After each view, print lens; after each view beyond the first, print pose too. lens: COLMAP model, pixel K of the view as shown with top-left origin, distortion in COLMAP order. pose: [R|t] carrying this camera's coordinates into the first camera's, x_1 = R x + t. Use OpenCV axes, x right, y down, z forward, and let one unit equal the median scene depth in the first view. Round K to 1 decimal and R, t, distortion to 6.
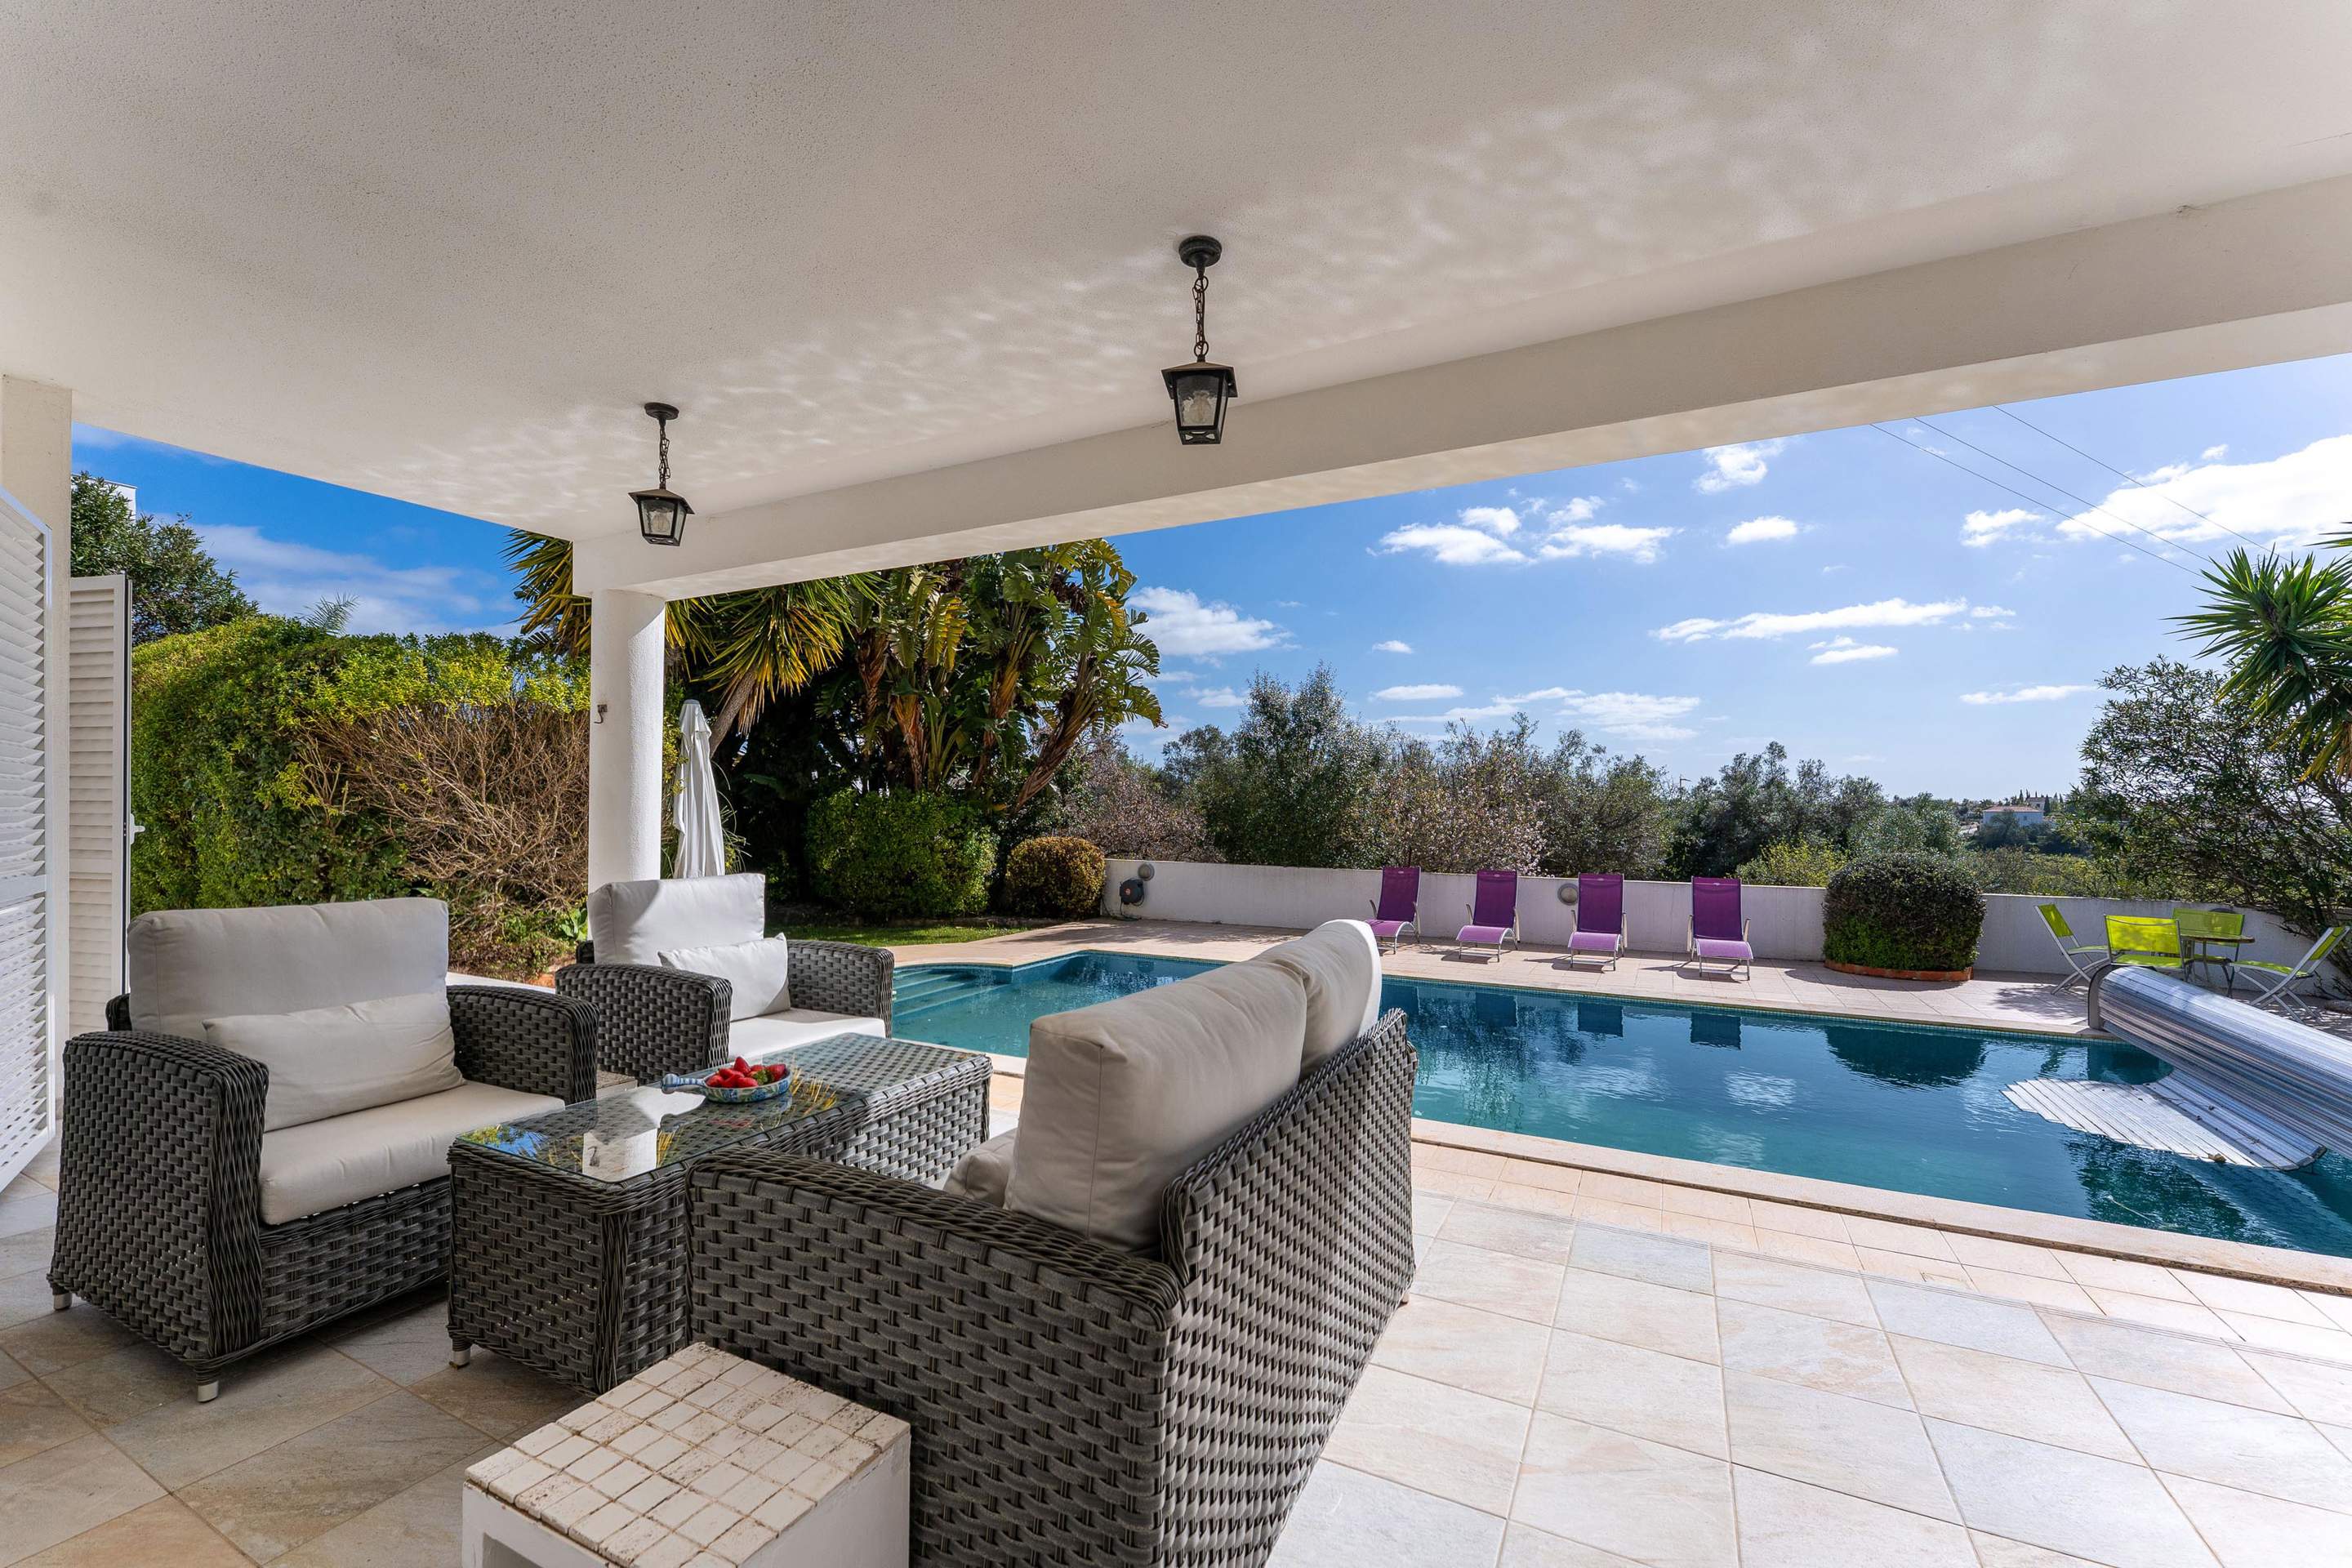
lens RADIAL K [[940.4, 0, 1178.7], [0, 940.4, 804.5], [0, 0, 1]] dist [0.000287, 0.000027]
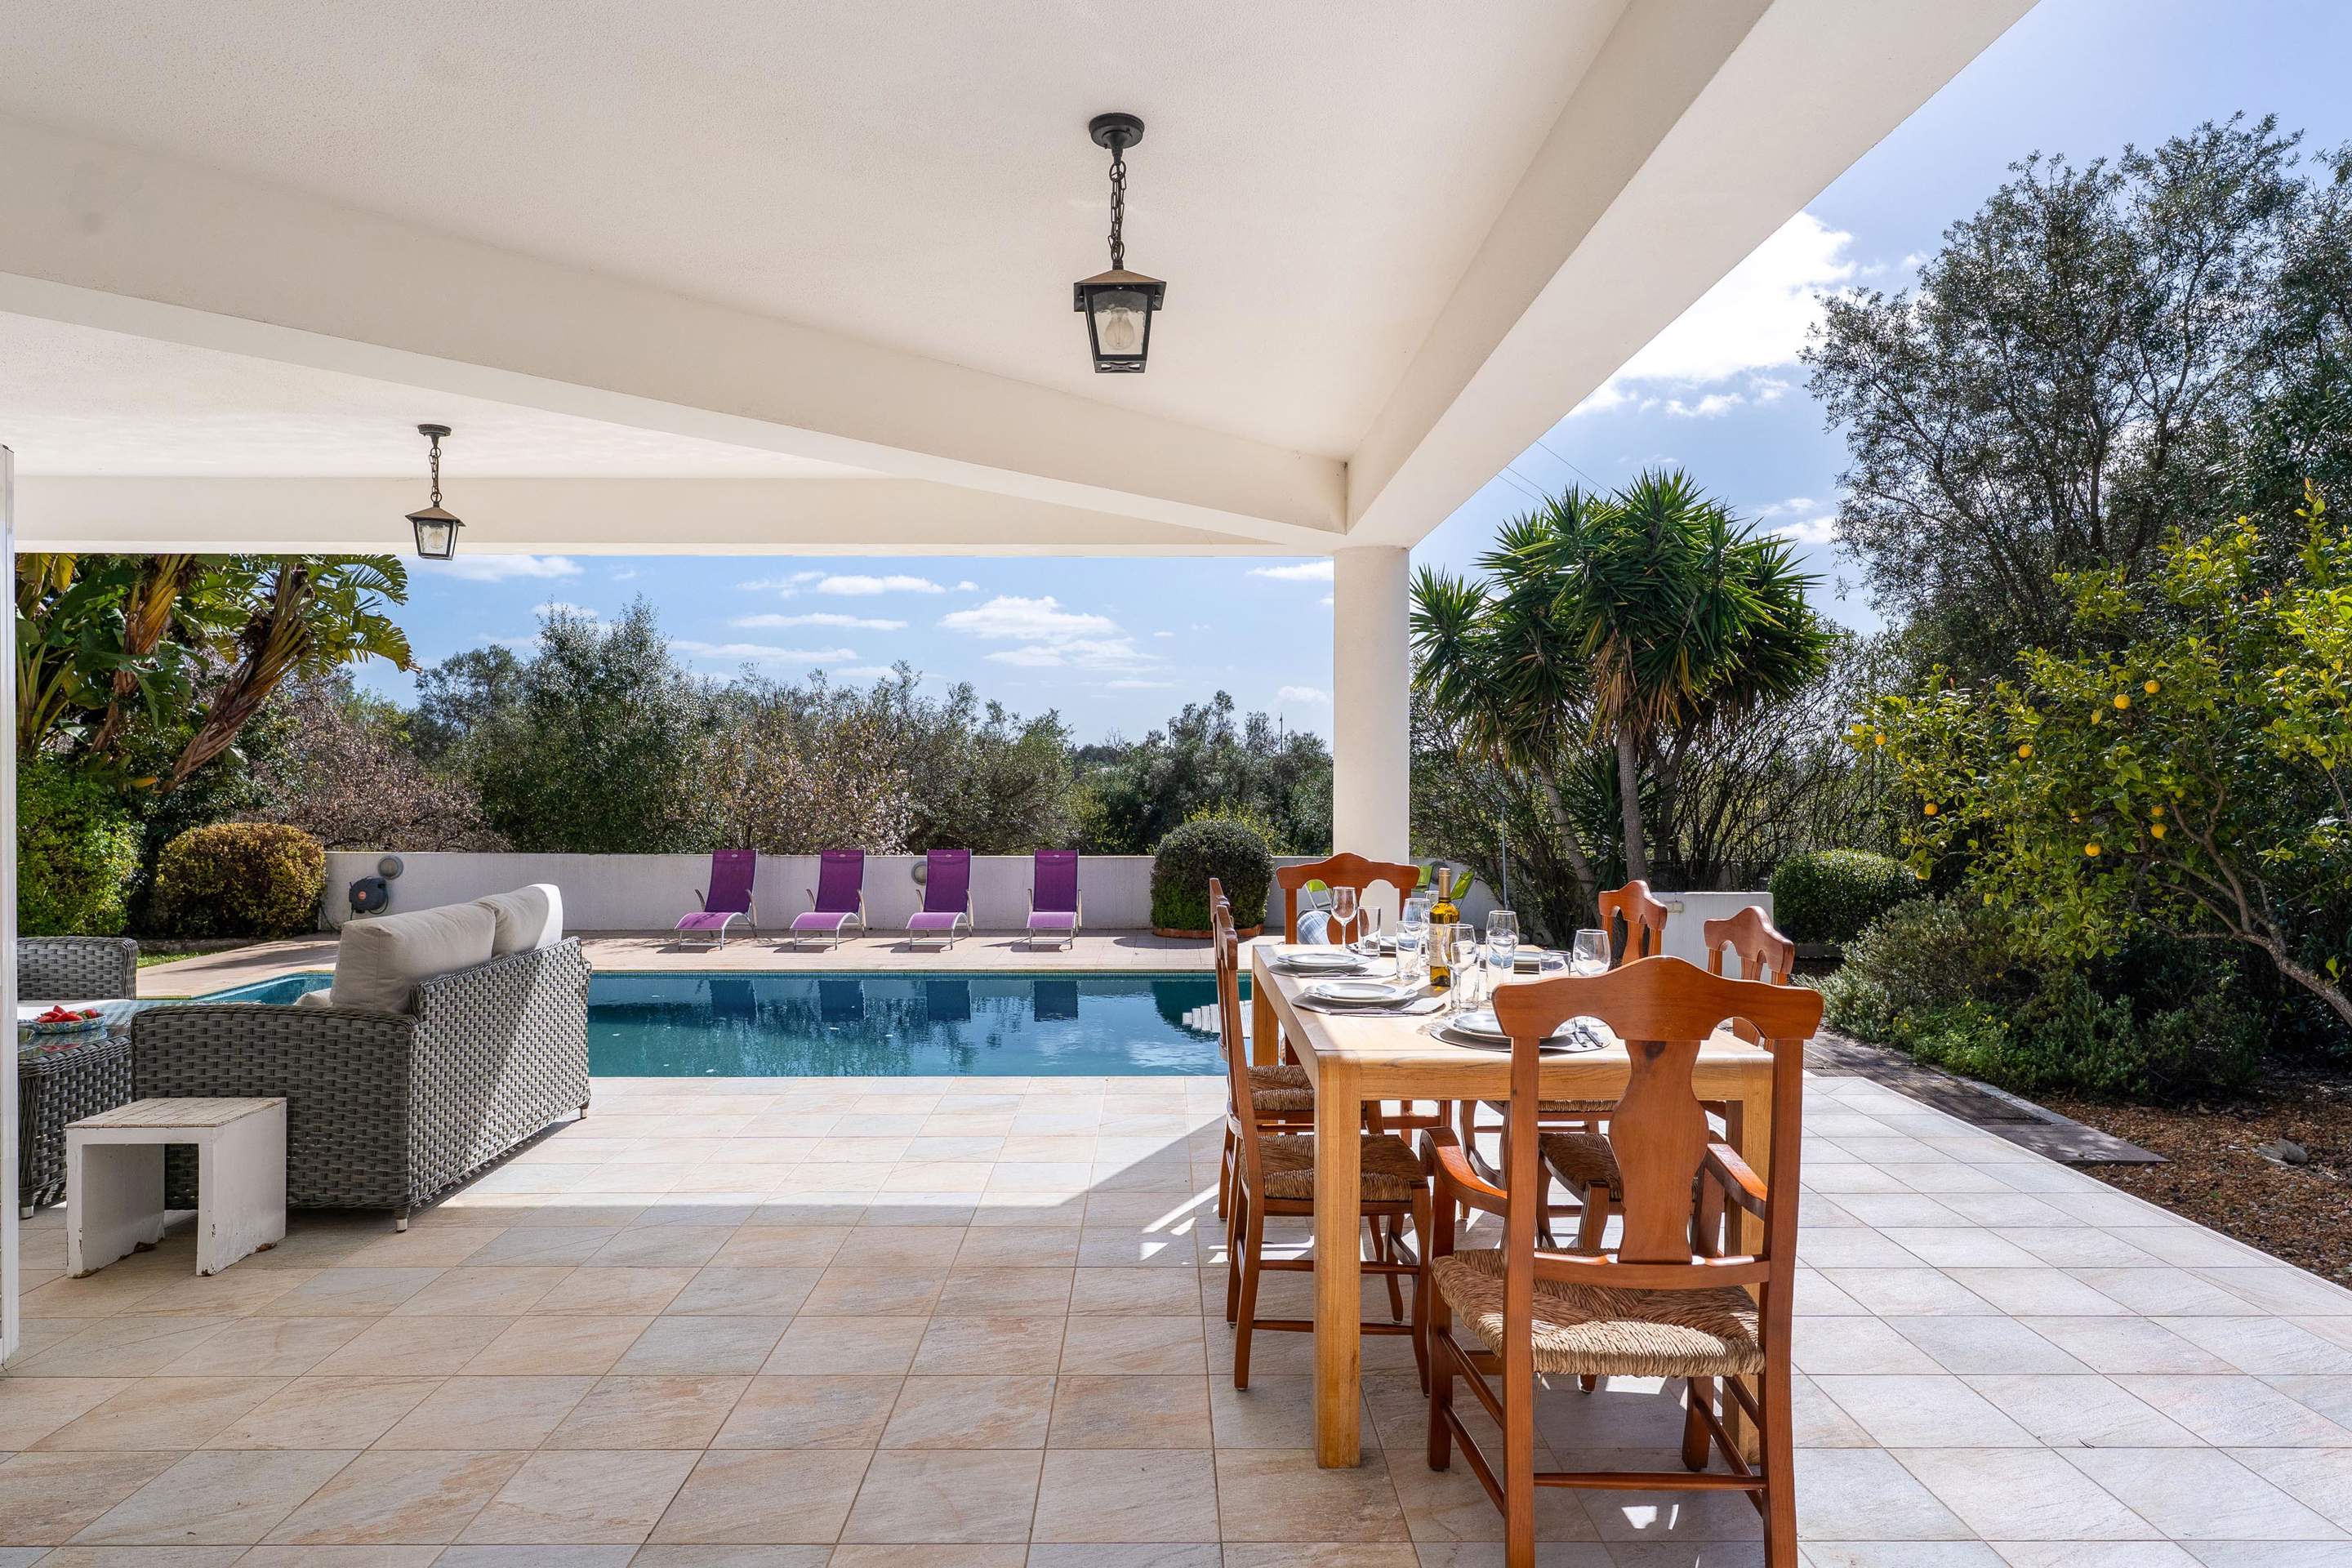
lens RADIAL K [[1384.6, 0, 1176.0], [0, 1384.6, 784.0], [0, 0, 1]] dist [0.001305, -0.001218]
pose [[0.885086, -0.010706, 0.465305, 0.006180], [0.001648, 0.999801, 0.019870, -0.014679], [-0.465425, -0.016820, 0.884927, -0.251859]]
